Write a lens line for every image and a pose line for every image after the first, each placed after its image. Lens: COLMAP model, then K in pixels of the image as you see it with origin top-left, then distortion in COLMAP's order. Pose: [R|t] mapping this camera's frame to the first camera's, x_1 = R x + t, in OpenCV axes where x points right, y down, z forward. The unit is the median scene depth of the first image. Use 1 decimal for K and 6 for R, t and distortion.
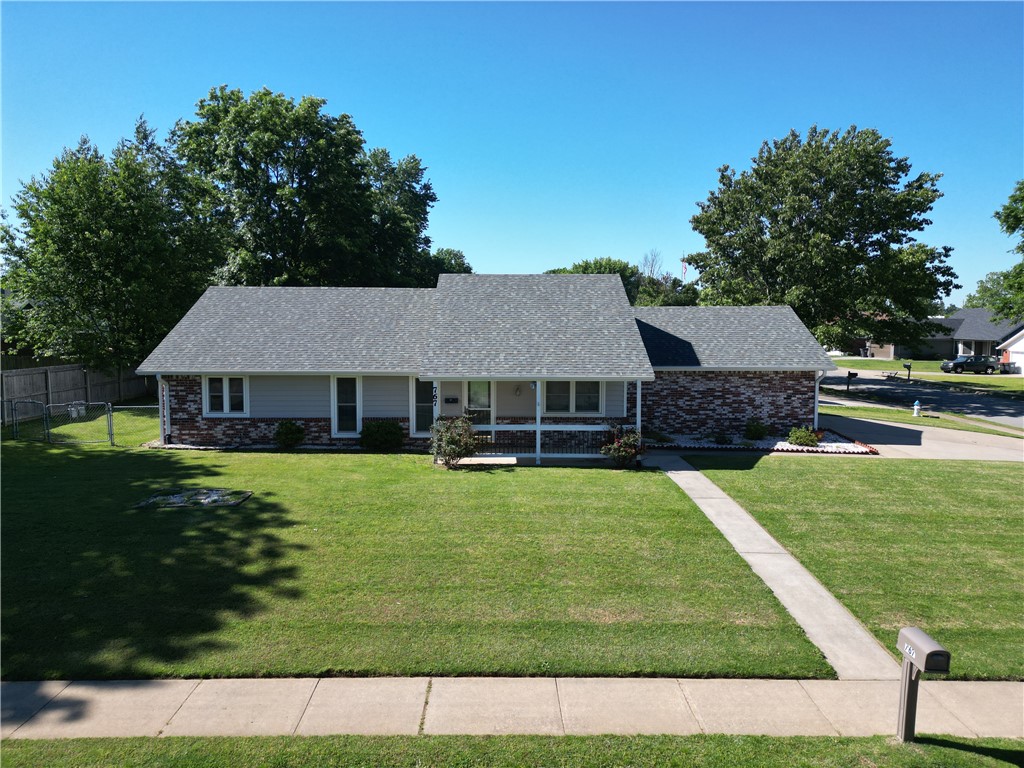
lens RADIAL K [[725.6, 0, 507.6], [0, 725.6, 358.3], [0, 0, 1]] dist [0.076250, 0.001164]
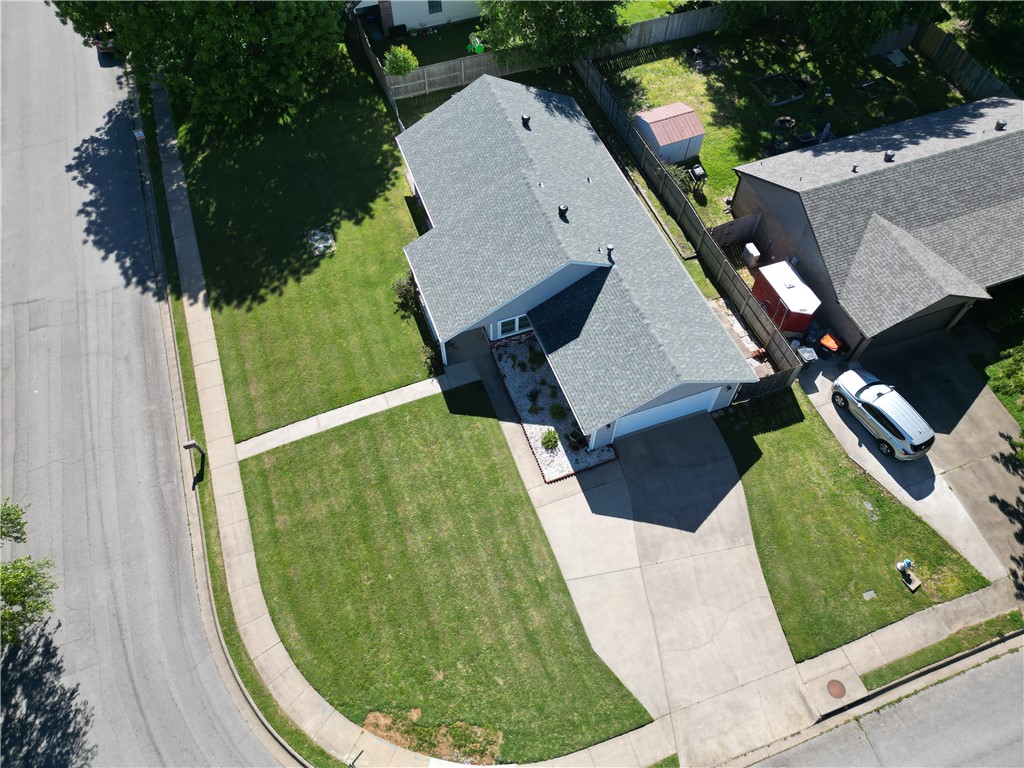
lens RADIAL K [[714.5, 0, 509.6], [0, 714.5, 384.8], [0, 0, 1]] dist [0.076707, -0.077792]
pose [[0.330921, 0.788158, -0.518939, 1.072418], [-0.043693, 0.562130, 0.825894, -1.164375], [0.942647, -0.250631, 0.220458, 0.673801]]
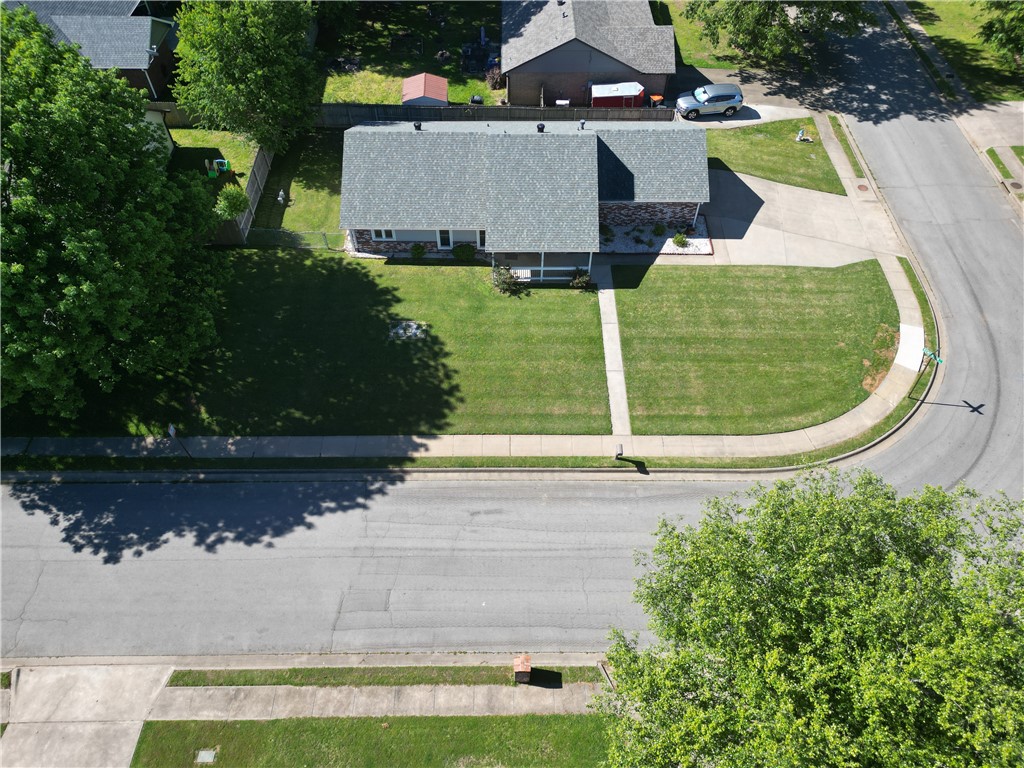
lens RADIAL K [[714.5, 0, 509.6], [0, 714.5, 384.8], [0, 0, 1]] dist [0.076707, -0.077792]
pose [[0.999954, 0.006535, -0.007030, -0.028645], [0.000983, 0.658778, 0.752336, -1.107771], [0.009548, -0.752309, 0.658742, -0.549077]]
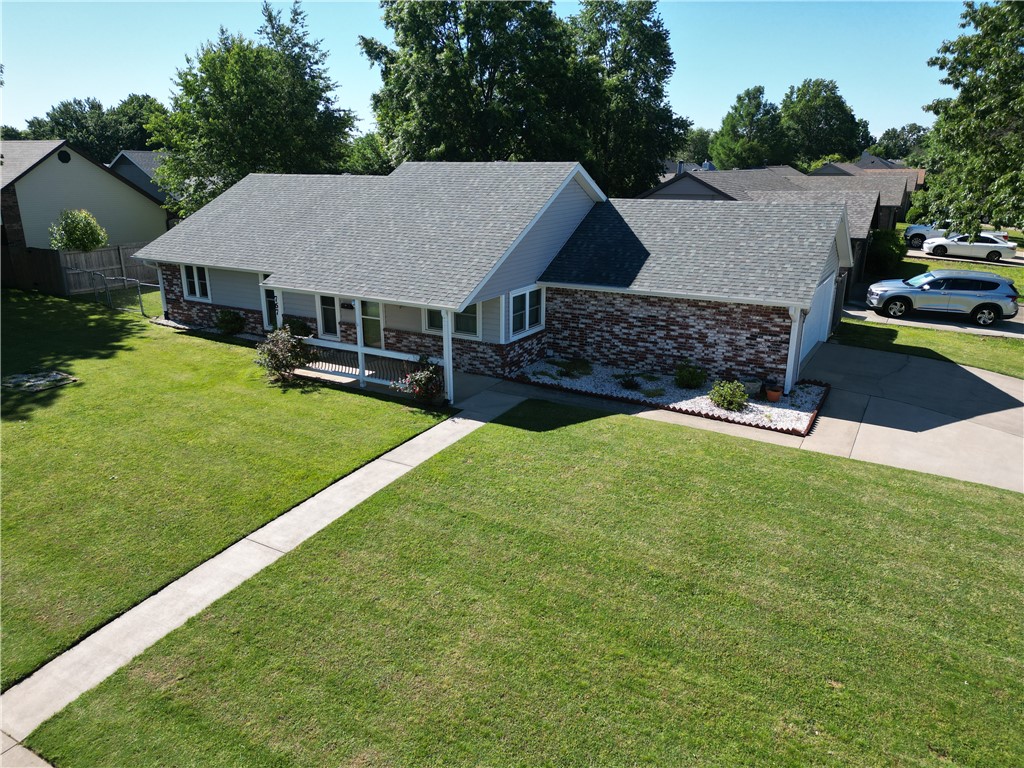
lens RADIAL K [[714.5, 0, 509.6], [0, 714.5, 384.8], [0, 0, 1]] dist [0.076707, -0.077792]
pose [[0.859395, 0.146779, -0.489792, 0.597087], [-0.024217, 0.968521, 0.247752, -0.083234], [0.510739, -0.201056, 0.835896, 0.288536]]
